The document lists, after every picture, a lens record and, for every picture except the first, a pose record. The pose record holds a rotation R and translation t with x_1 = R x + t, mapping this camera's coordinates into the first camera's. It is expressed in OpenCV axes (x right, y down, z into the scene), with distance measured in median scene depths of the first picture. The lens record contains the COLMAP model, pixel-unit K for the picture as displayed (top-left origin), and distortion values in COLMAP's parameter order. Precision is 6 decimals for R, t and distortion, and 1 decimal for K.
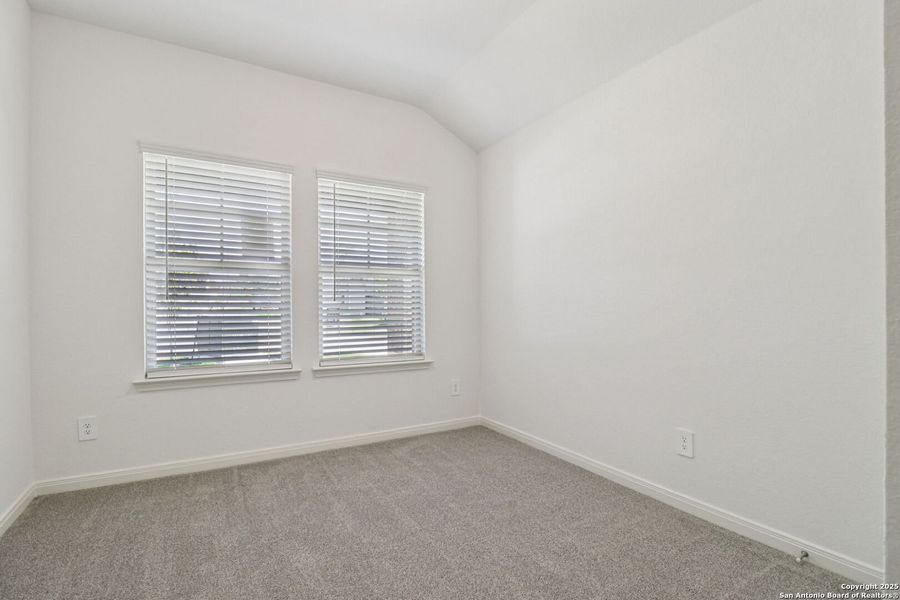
lens RADIAL K [[426.9, 0, 458.3], [0, 426.9, 303.7], [0, 0, 1]] dist [-0.014152, -0.000799]
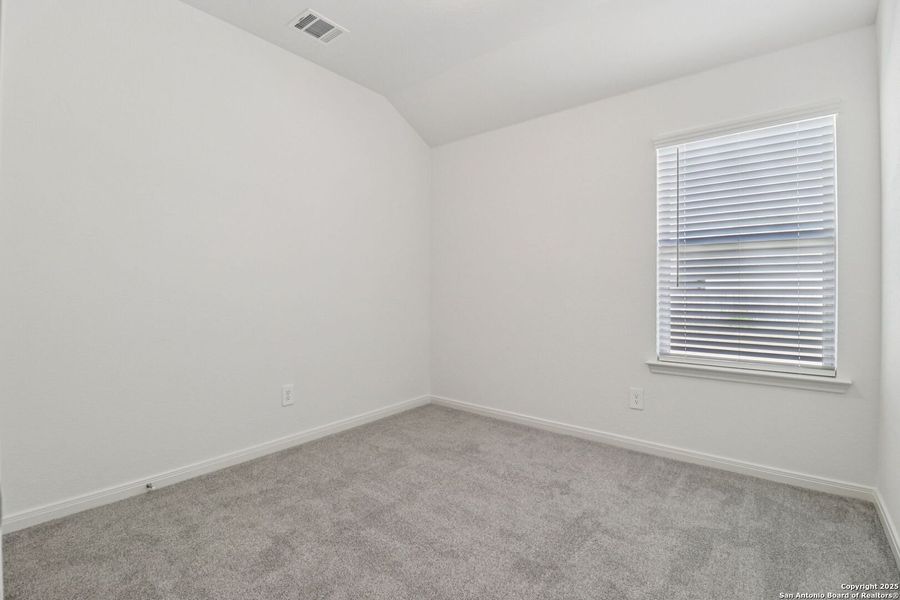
lens RADIAL K [[469.0, 0, 447.1], [0, 469.0, 295.2], [0, 0, 1]] dist [-0.003926, -0.000304]
pose [[0.308938, 0.005852, -0.951064, 0.217601], [0.002187, 0.999974, 0.006864, 0.001414], [0.951080, -0.004200, 0.308917, 0.131587]]
